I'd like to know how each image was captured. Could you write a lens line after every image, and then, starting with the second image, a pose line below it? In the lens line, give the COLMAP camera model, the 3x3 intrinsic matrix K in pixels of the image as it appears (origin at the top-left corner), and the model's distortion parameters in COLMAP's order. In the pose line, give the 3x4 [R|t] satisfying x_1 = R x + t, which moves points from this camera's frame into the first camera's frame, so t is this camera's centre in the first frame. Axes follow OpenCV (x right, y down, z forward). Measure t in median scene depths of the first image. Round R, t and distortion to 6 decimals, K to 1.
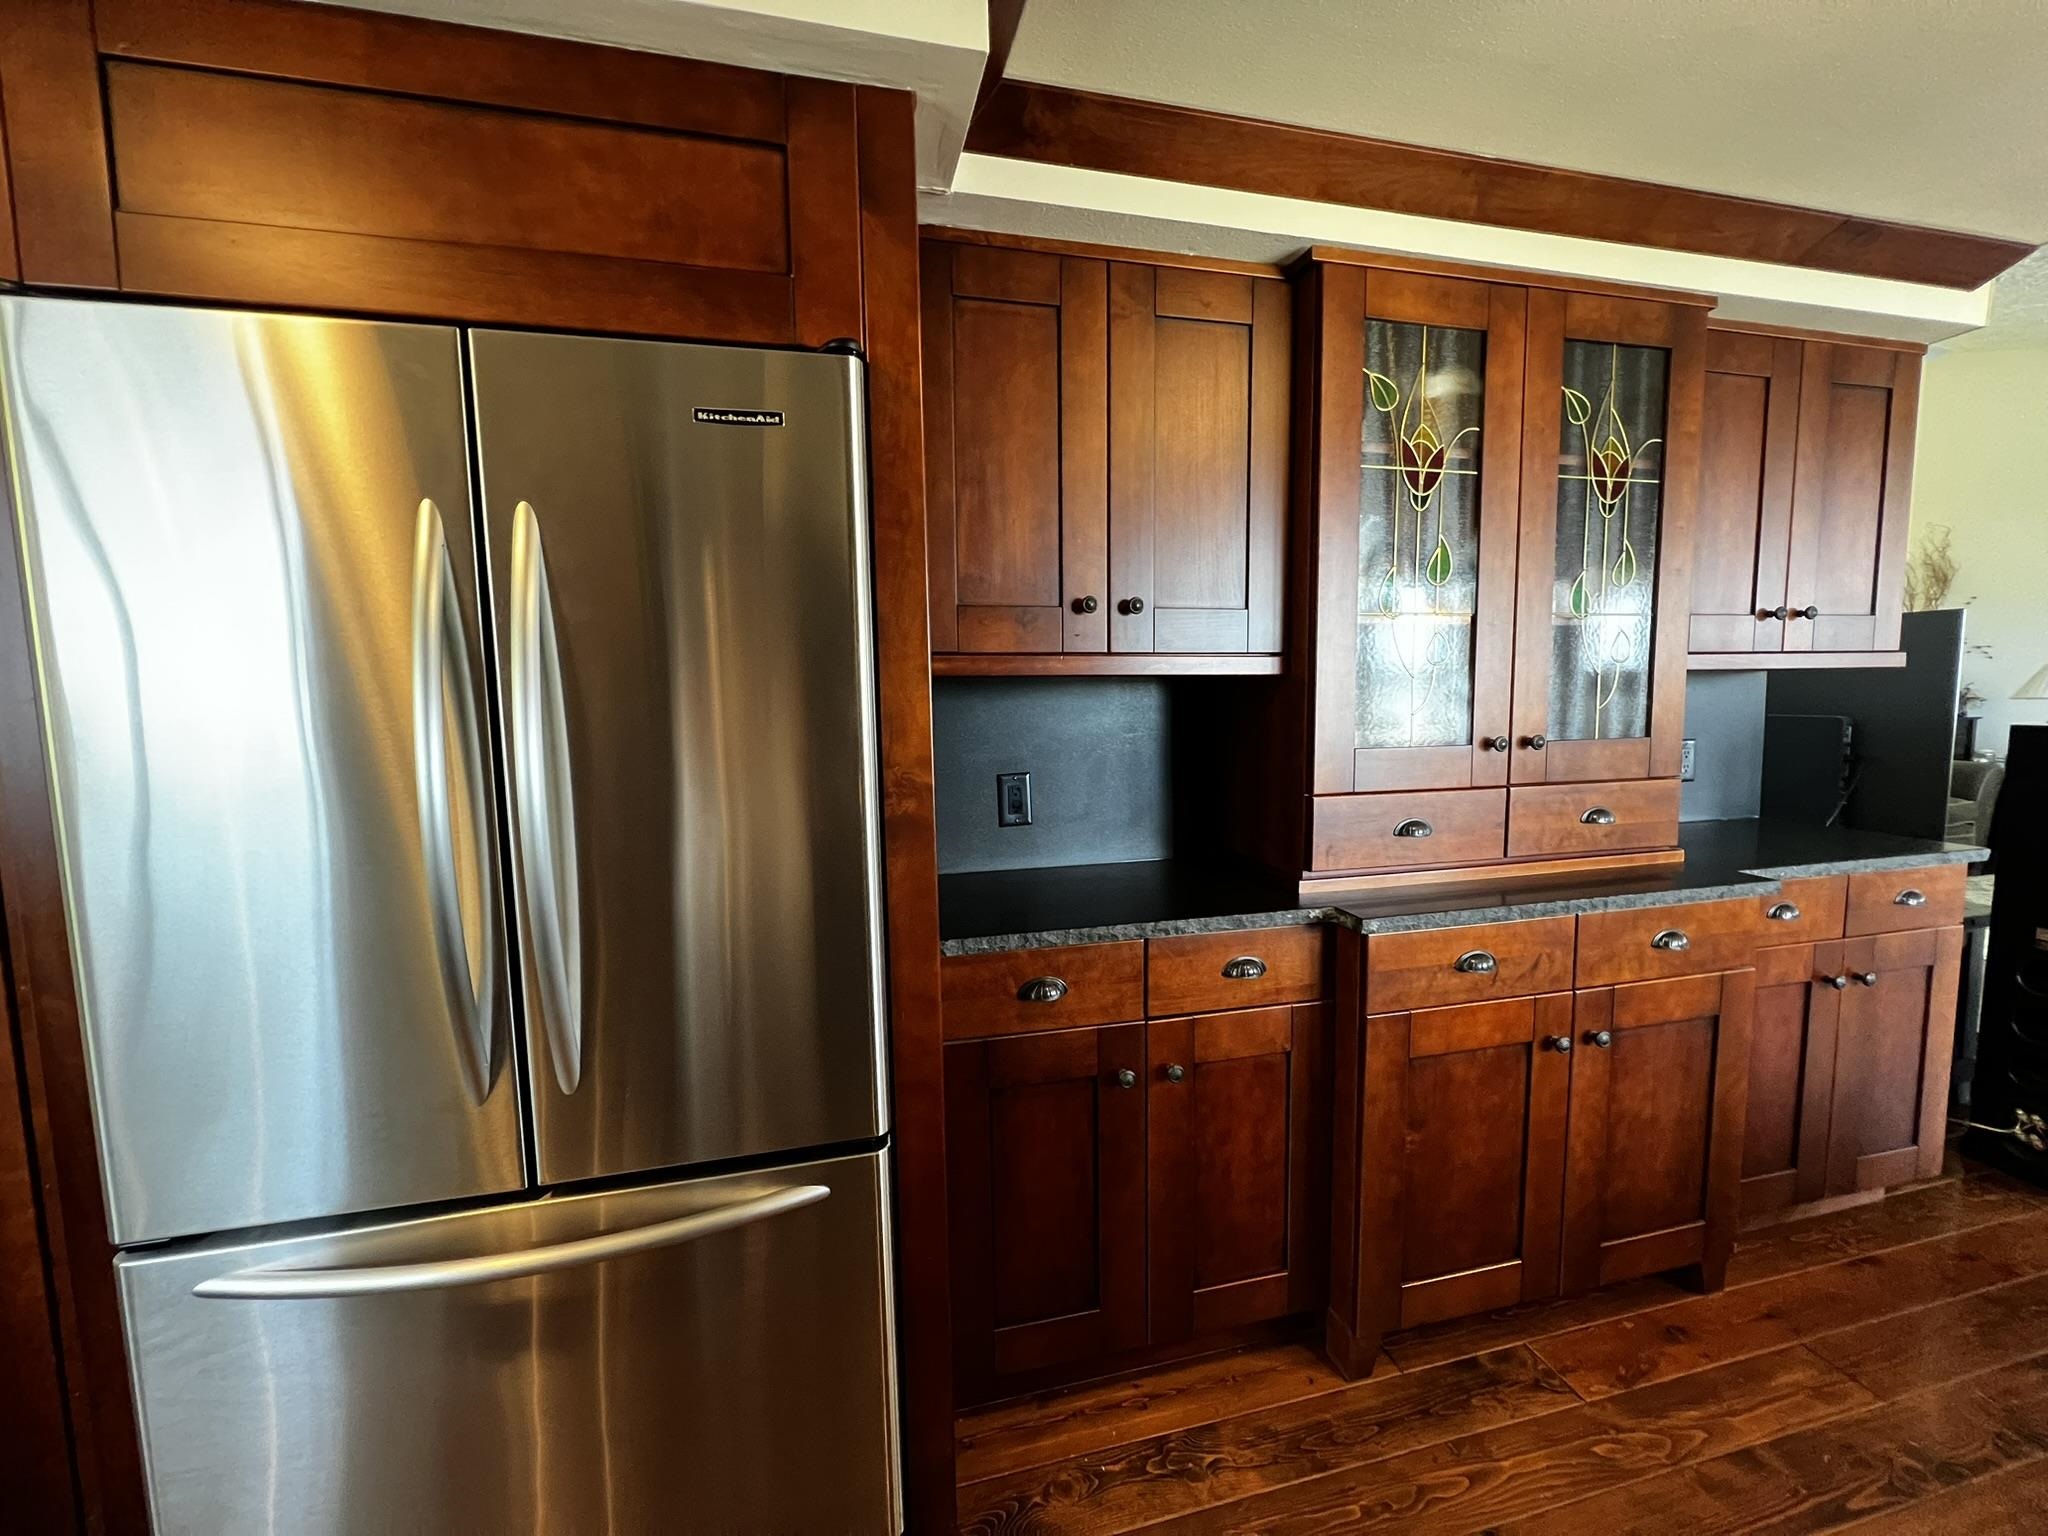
lens RADIAL K [[826.6, 0, 1024.0], [0, 826.6, 768.0], [0, 0, 1]] dist [-0.014879, 0.002633]
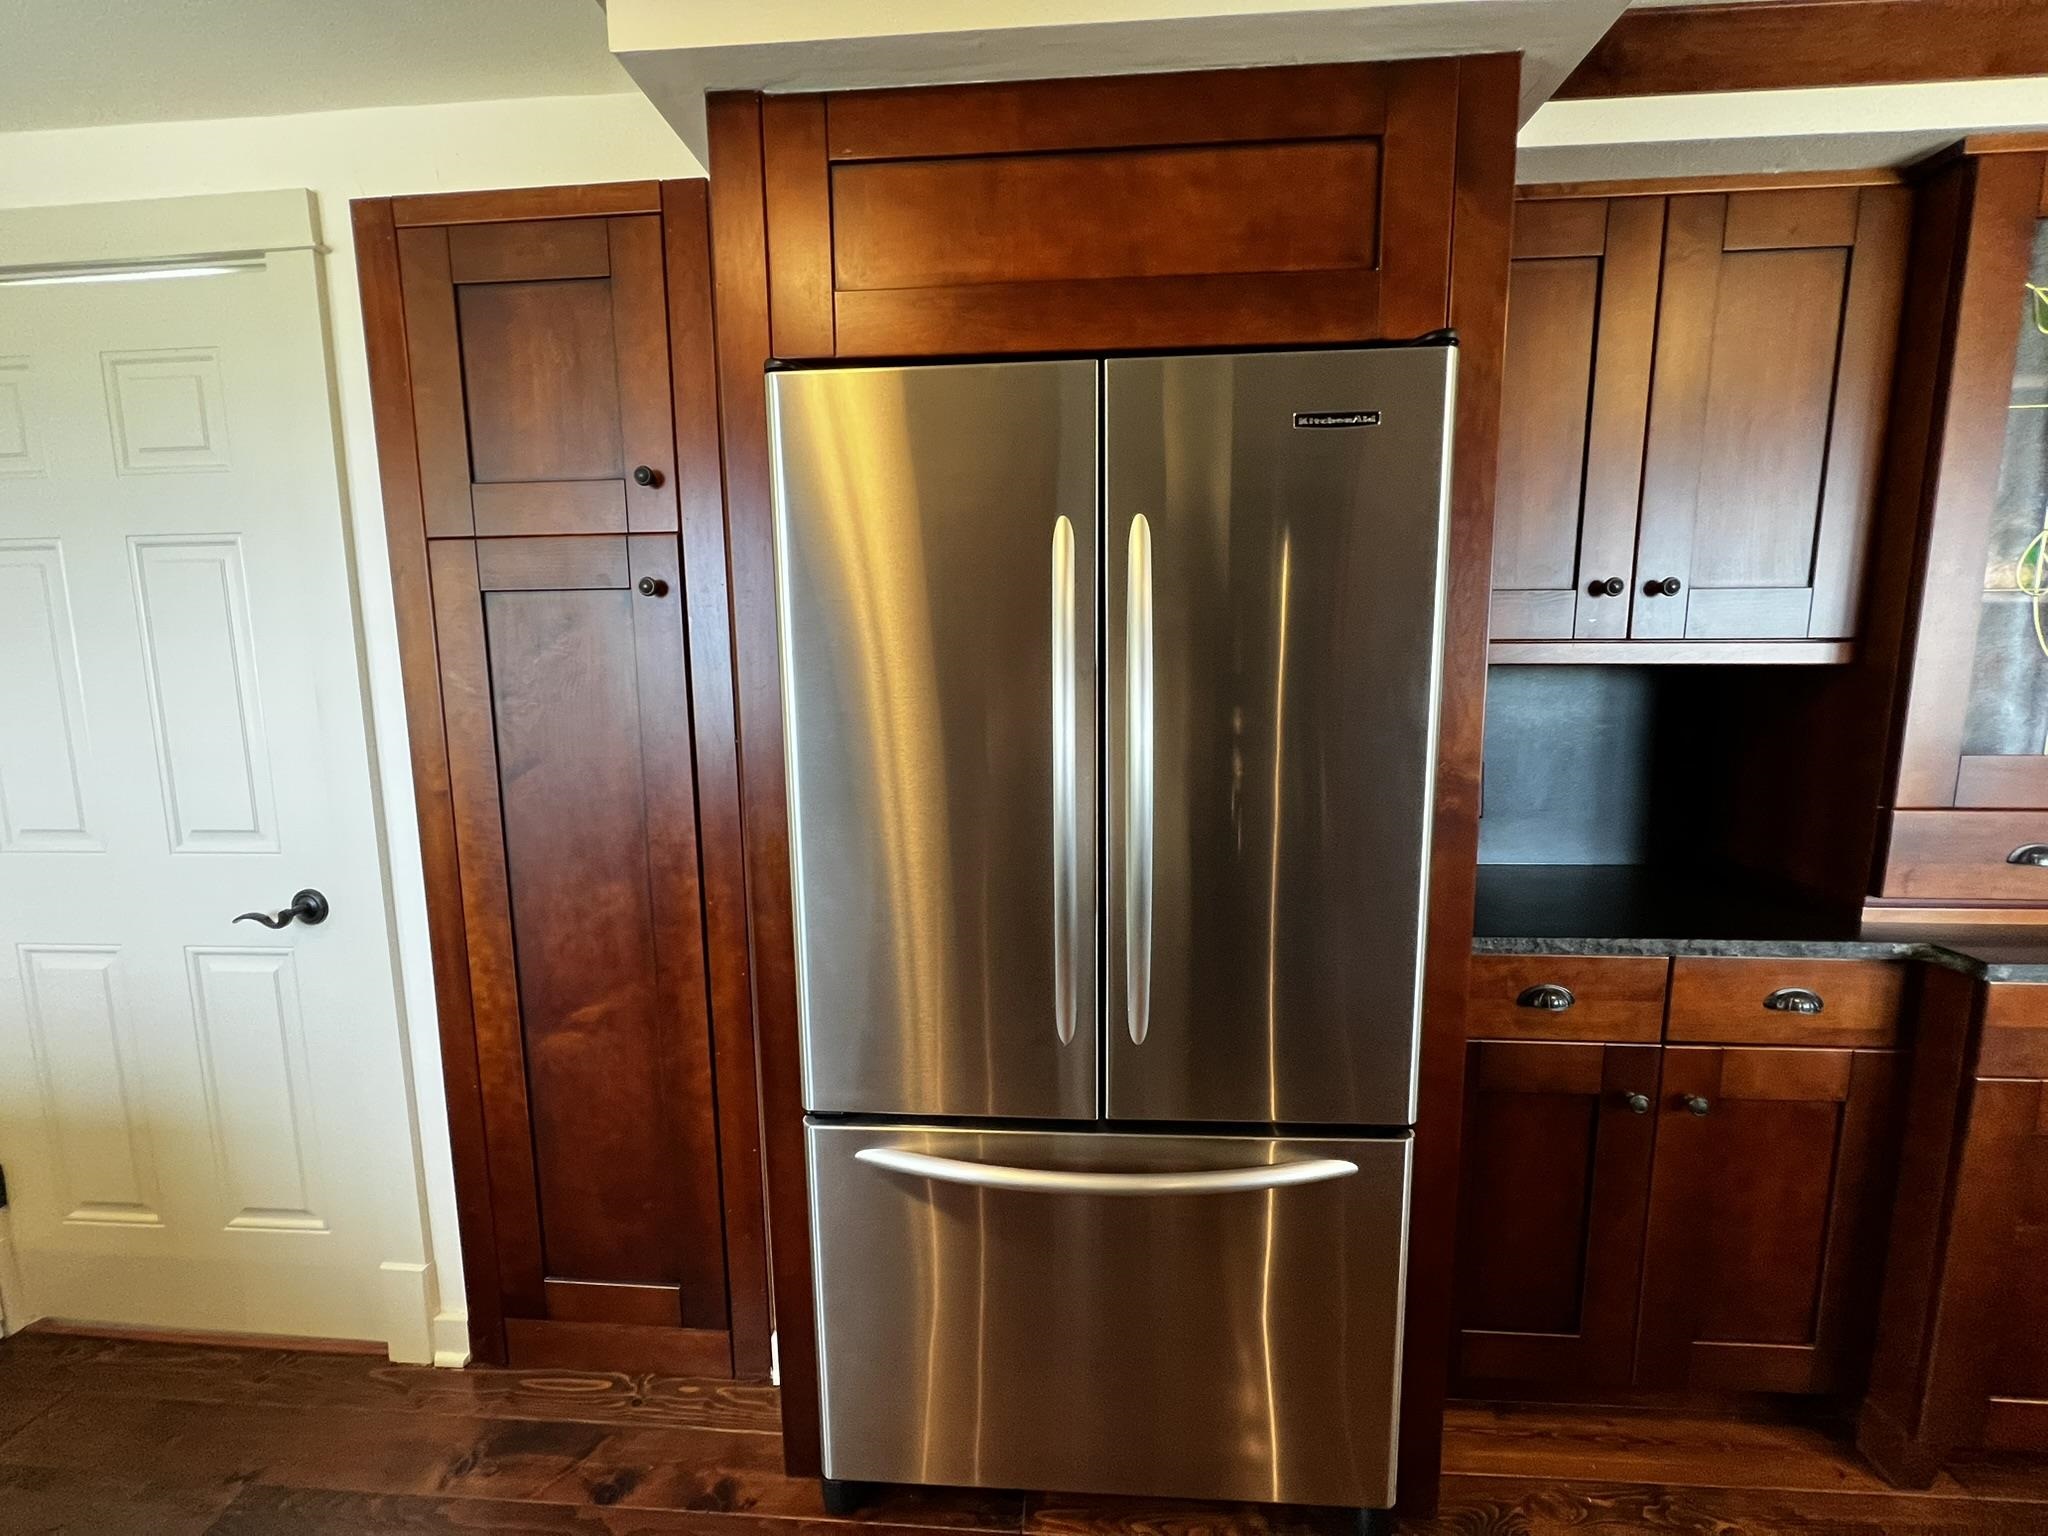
lens RADIAL K [[826.6, 0, 1024.0], [0, 826.6, 768.0], [0, 0, 1]] dist [-0.014879, 0.002633]
pose [[0.950031, 0.046533, -0.308669, -0.261647], [-0.033469, 0.998311, 0.047485, -0.019788], [0.310357, -0.034781, 0.949984, -0.074608]]
